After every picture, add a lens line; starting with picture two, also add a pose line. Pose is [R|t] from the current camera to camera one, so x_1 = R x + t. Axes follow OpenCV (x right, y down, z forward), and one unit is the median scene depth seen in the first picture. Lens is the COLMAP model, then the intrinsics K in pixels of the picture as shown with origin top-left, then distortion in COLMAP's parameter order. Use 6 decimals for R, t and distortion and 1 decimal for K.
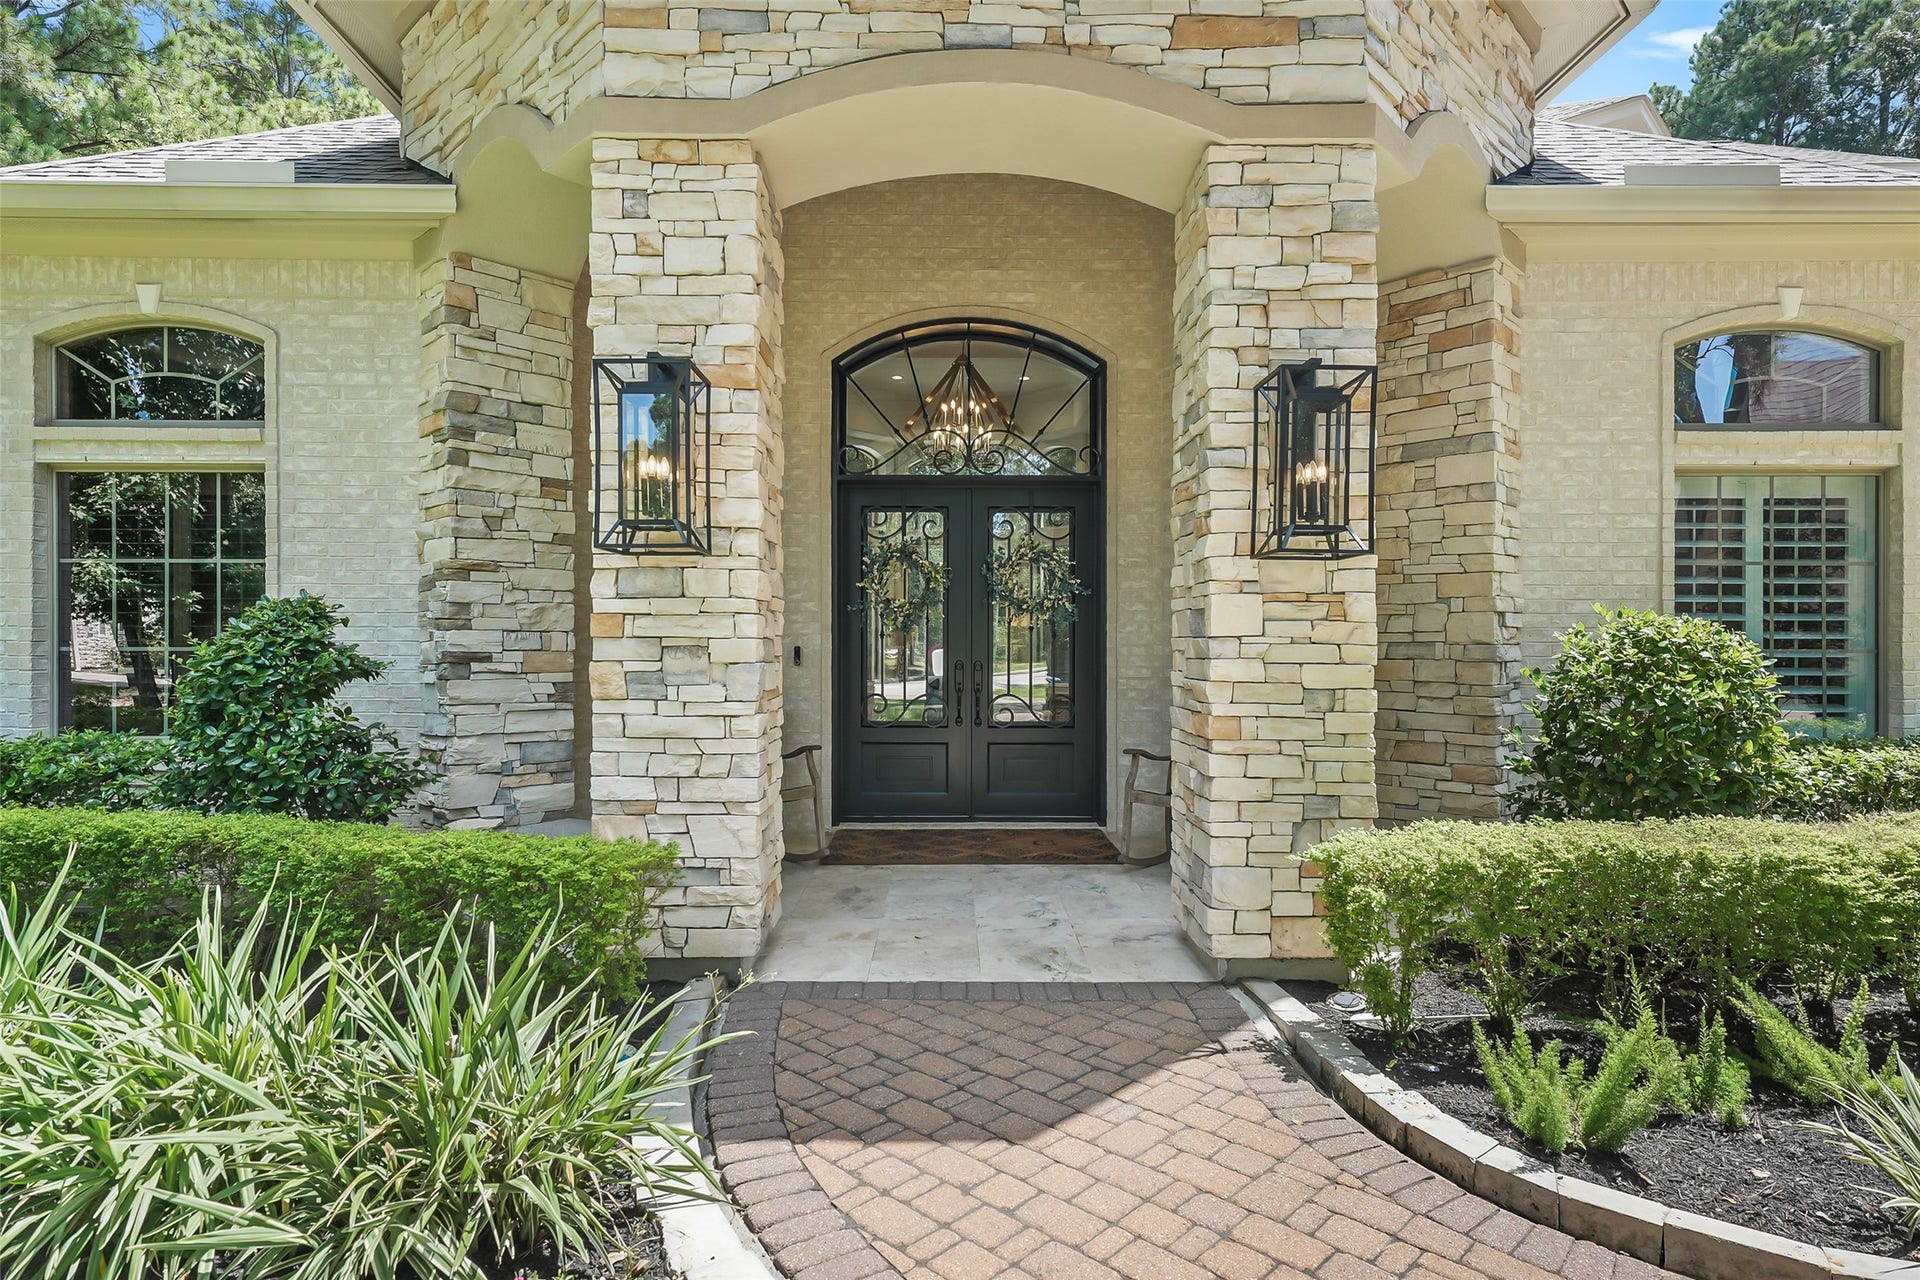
lens RADIAL K [[966.9, 0, 976.9], [0, 966.9, 655.0], [0, 0, 1]] dist [0.001467, 0.000011]
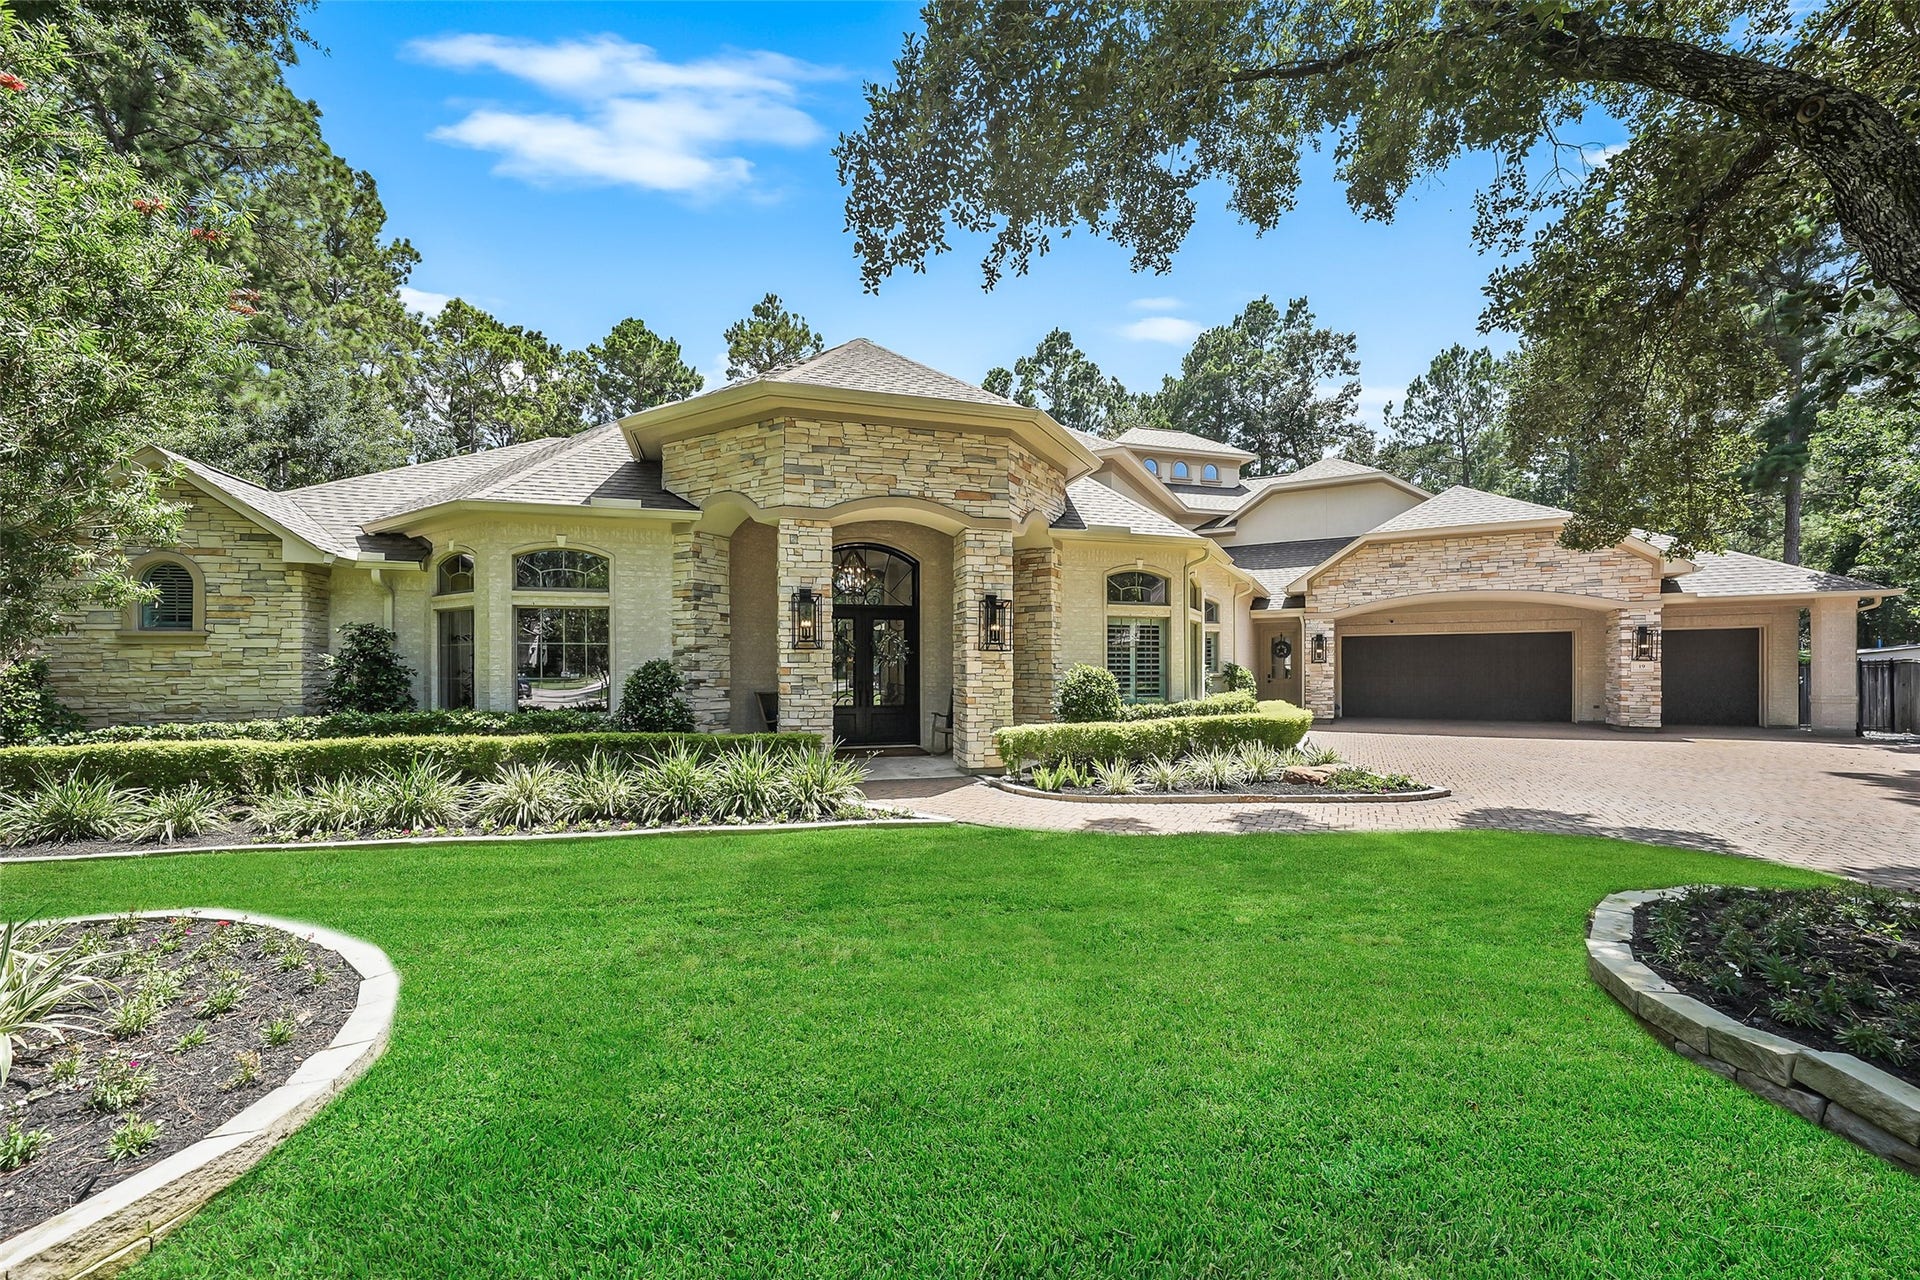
lens RADIAL K [[966.9, 0, 958.1], [0, 966.9, 653.2], [0, 0, 1]] dist [0.001467, 0.000011]
pose [[0.958901, -0.000714, 0.283739, -0.734205], [0.004837, 0.999893, -0.013833, -0.042649], [-0.283698, 0.014637, 0.958802, -2.194052]]
